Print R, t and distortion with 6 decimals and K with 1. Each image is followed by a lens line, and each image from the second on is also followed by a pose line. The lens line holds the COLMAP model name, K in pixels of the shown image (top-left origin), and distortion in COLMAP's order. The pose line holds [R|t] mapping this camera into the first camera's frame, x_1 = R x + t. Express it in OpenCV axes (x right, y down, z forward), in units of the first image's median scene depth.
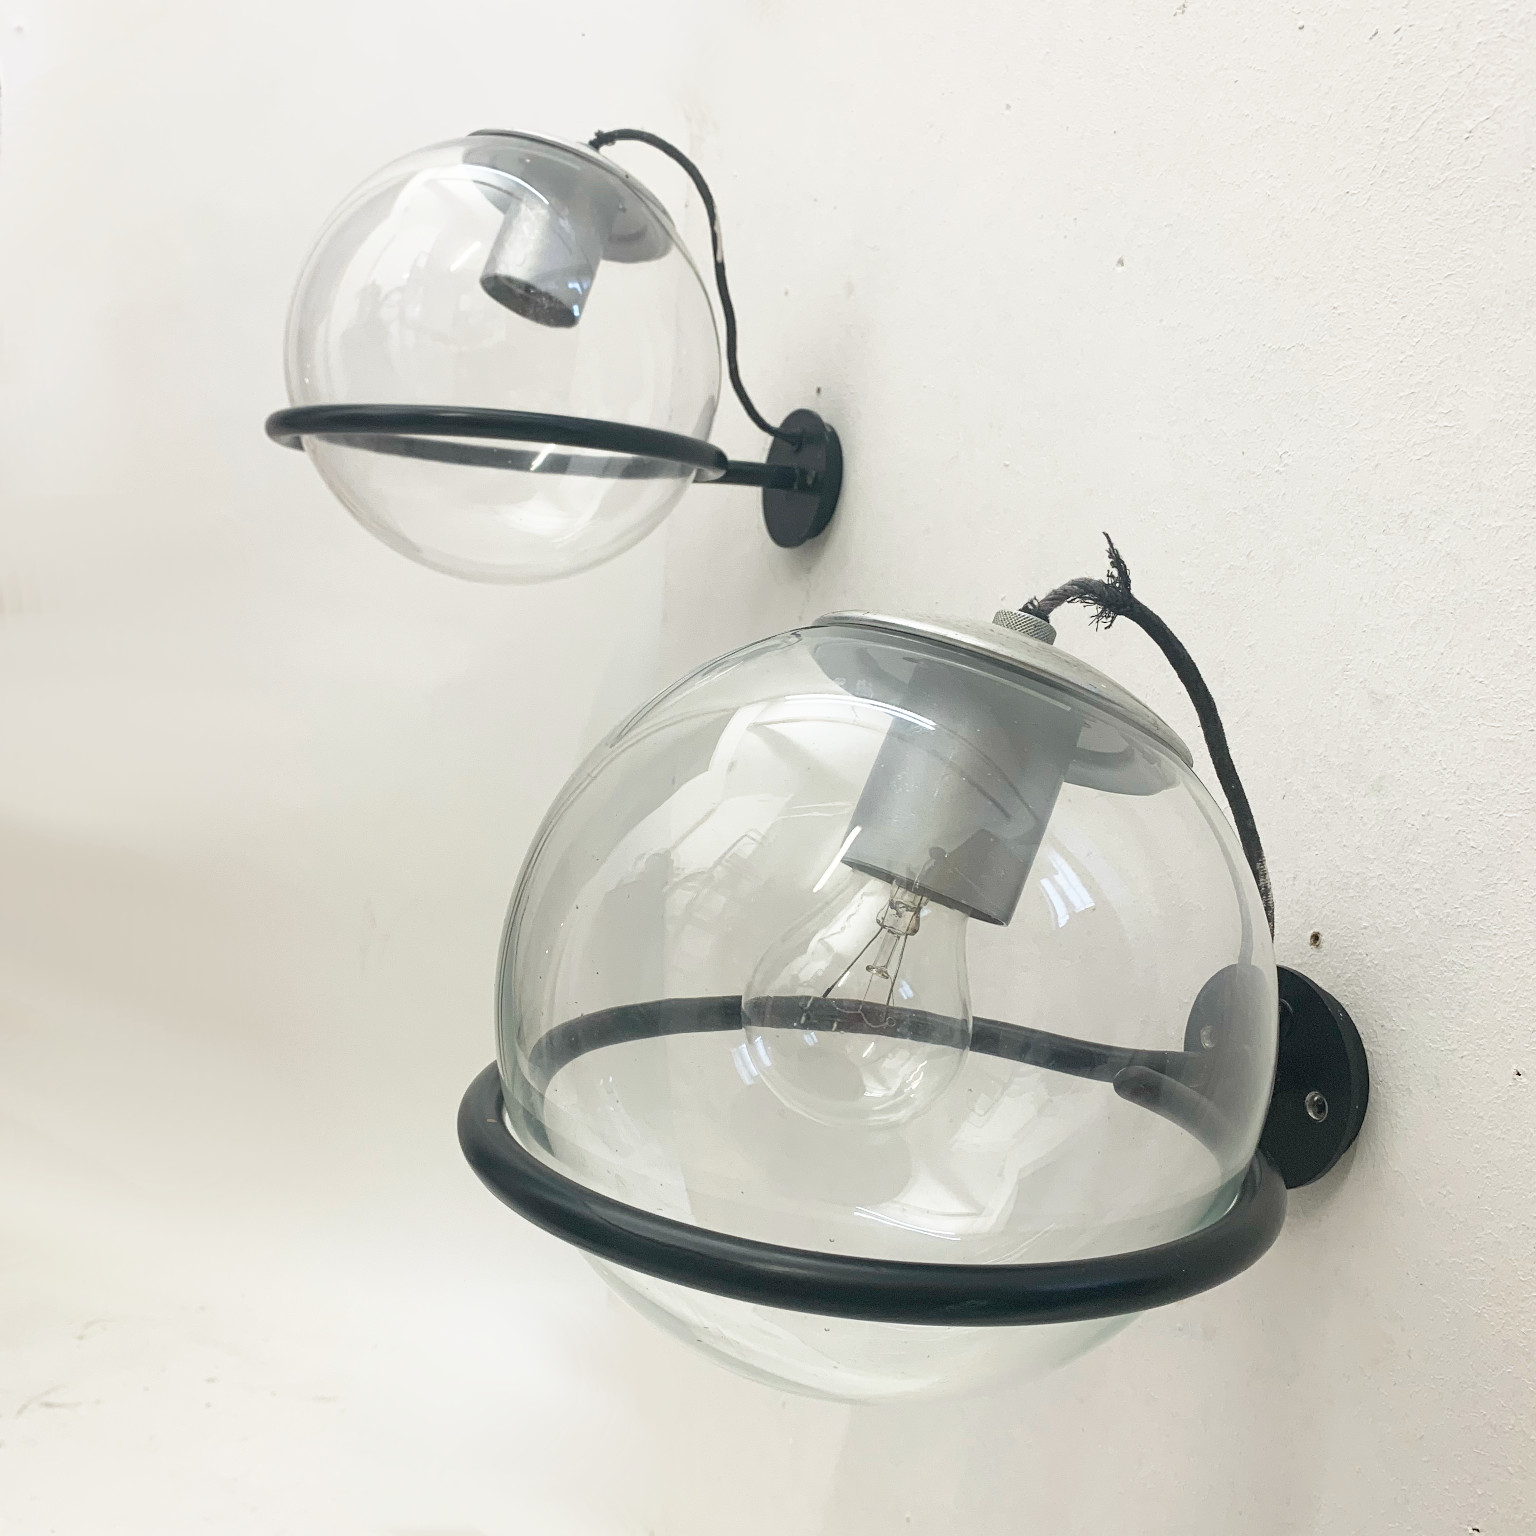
lens RADIAL K [[1531.7, 0, 806.4], [0, 1531.7, 795.6], [0, 0, 1]] dist [-0.006374, 0.000000]
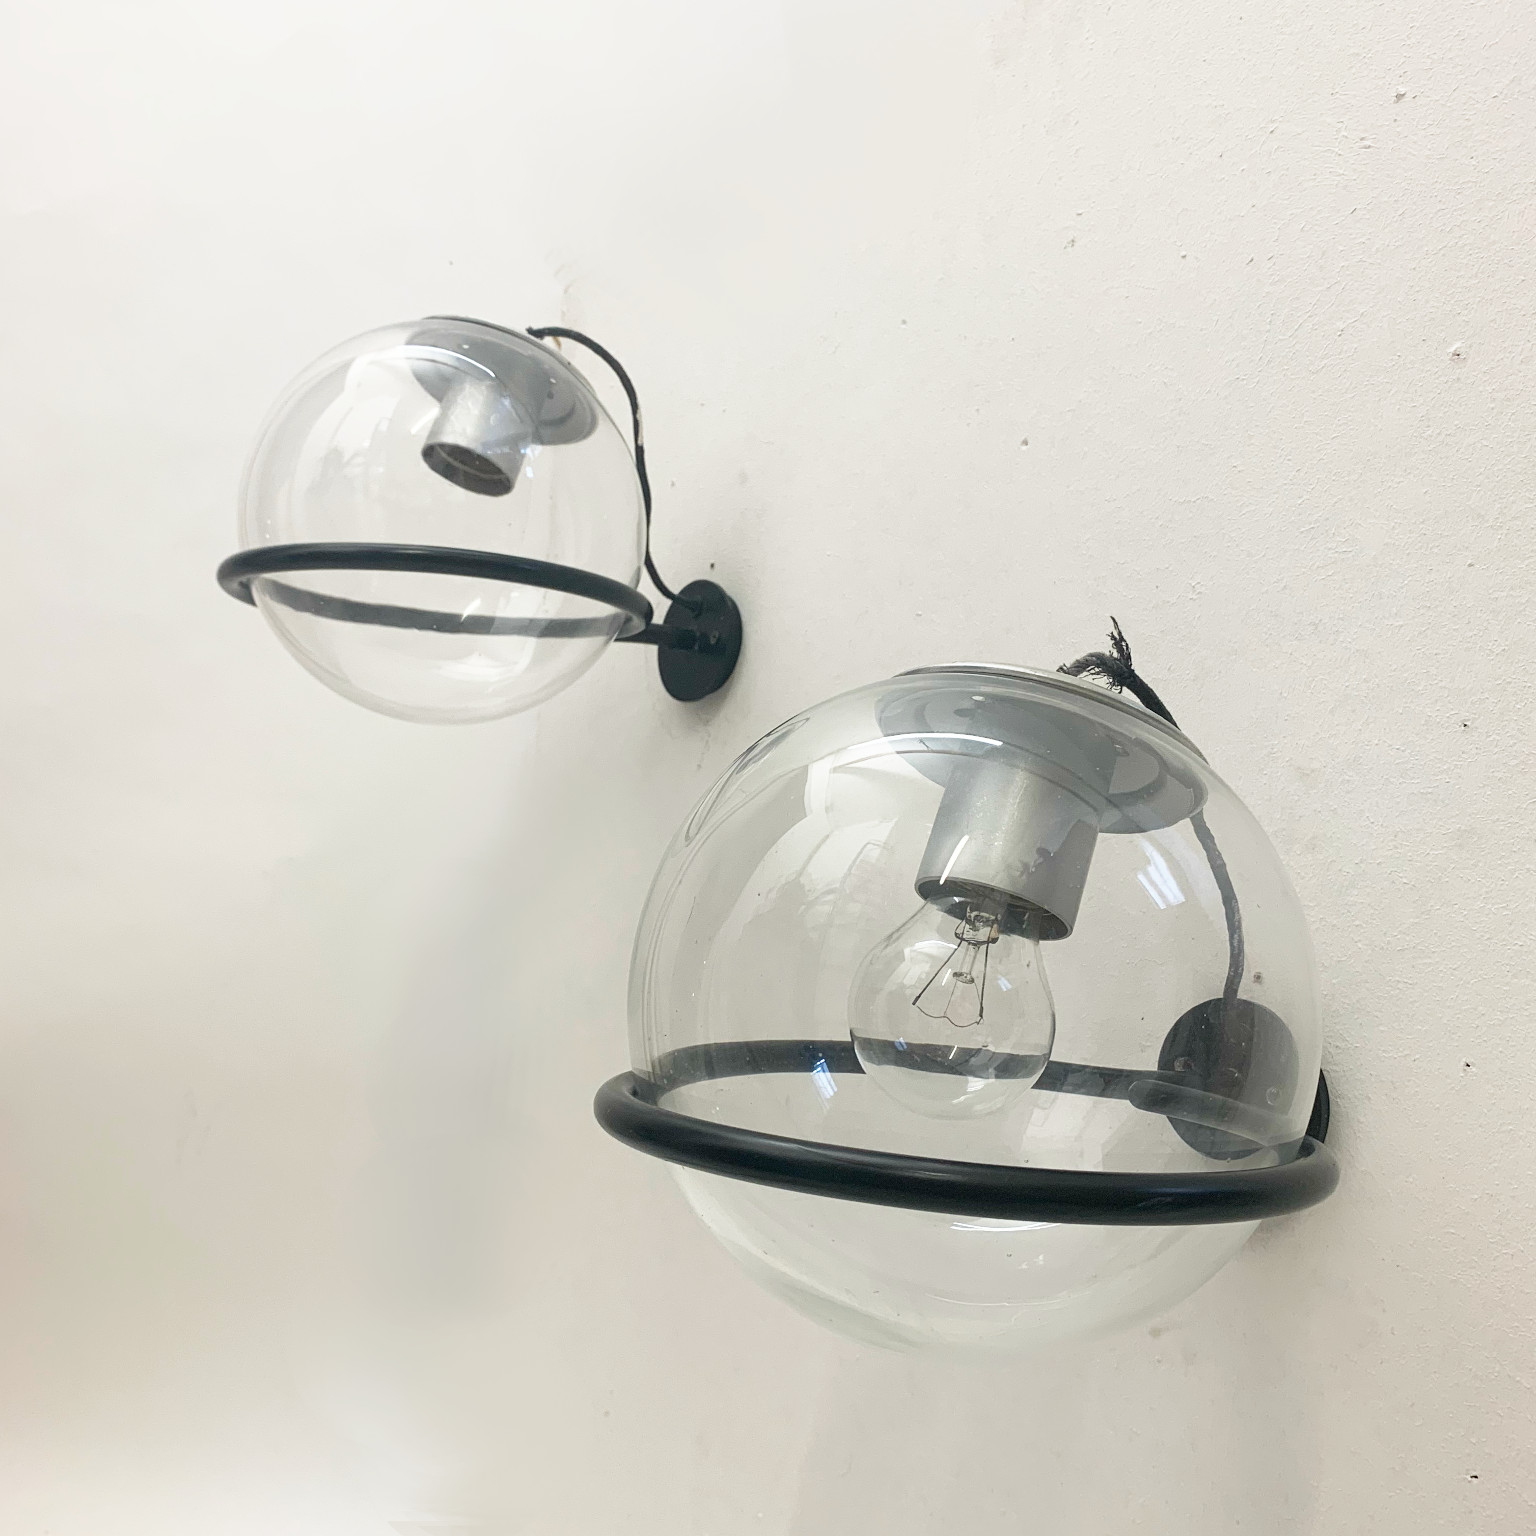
lens RADIAL K [[1531.7, 0, 759.0], [0, 1531.7, 791.9], [0, 0, 1]] dist [-0.006374, 0.000000]
pose [[0.984367, 0.003203, 0.176100, -0.181659], [0.027042, 0.985231, -0.169080, 0.100280], [-0.174041, 0.171199, 0.969743, -0.059578]]
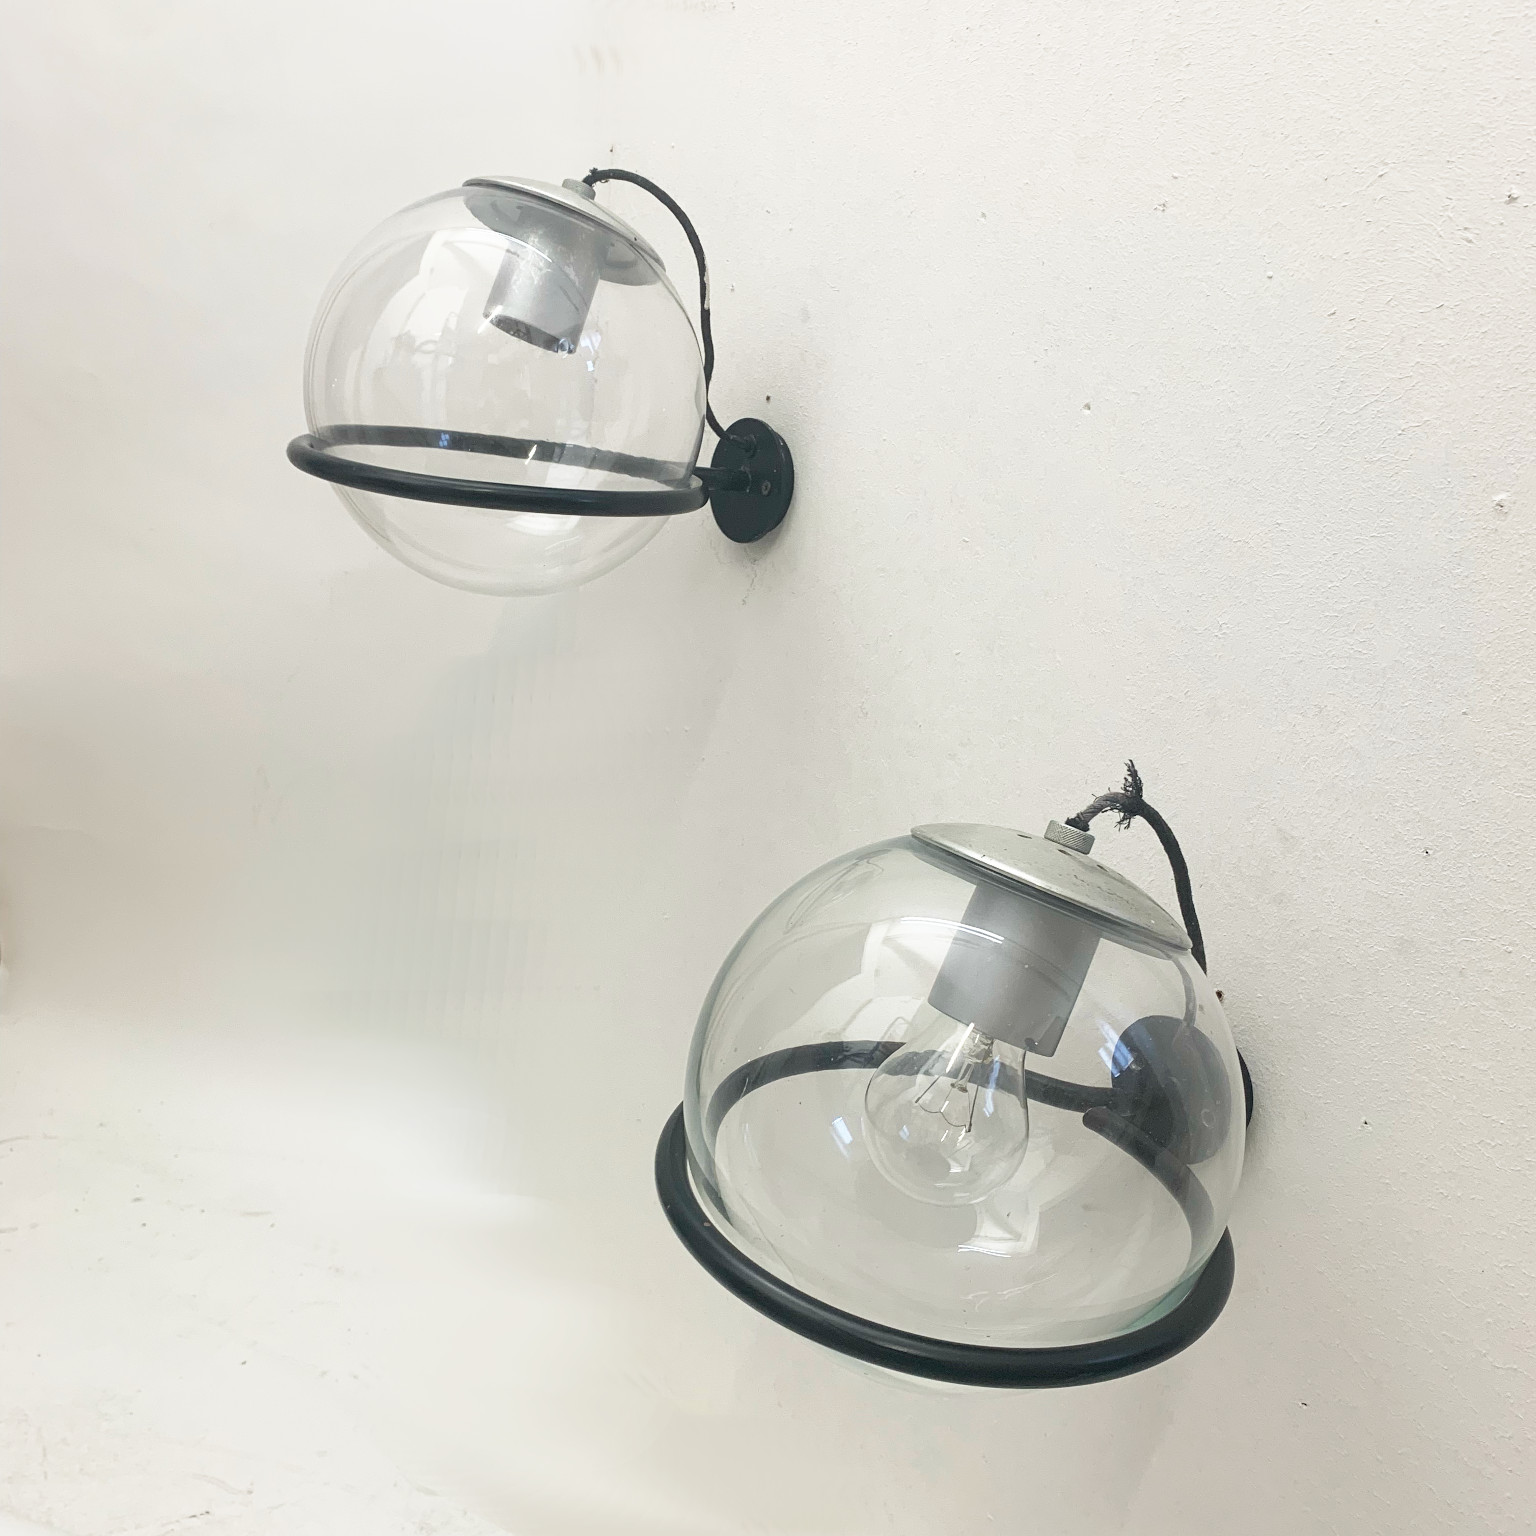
lens RADIAL K [[1531.7, 0, 765.2], [0, 1531.7, 761.2], [0, 0, 1]] dist [-0.006374, 0.000000]
pose [[0.984637, 0.007314, 0.174463, -0.223155], [-0.040339, 0.981623, 0.186516, -0.255879], [-0.169893, -0.190688, 0.966837, -0.154081]]
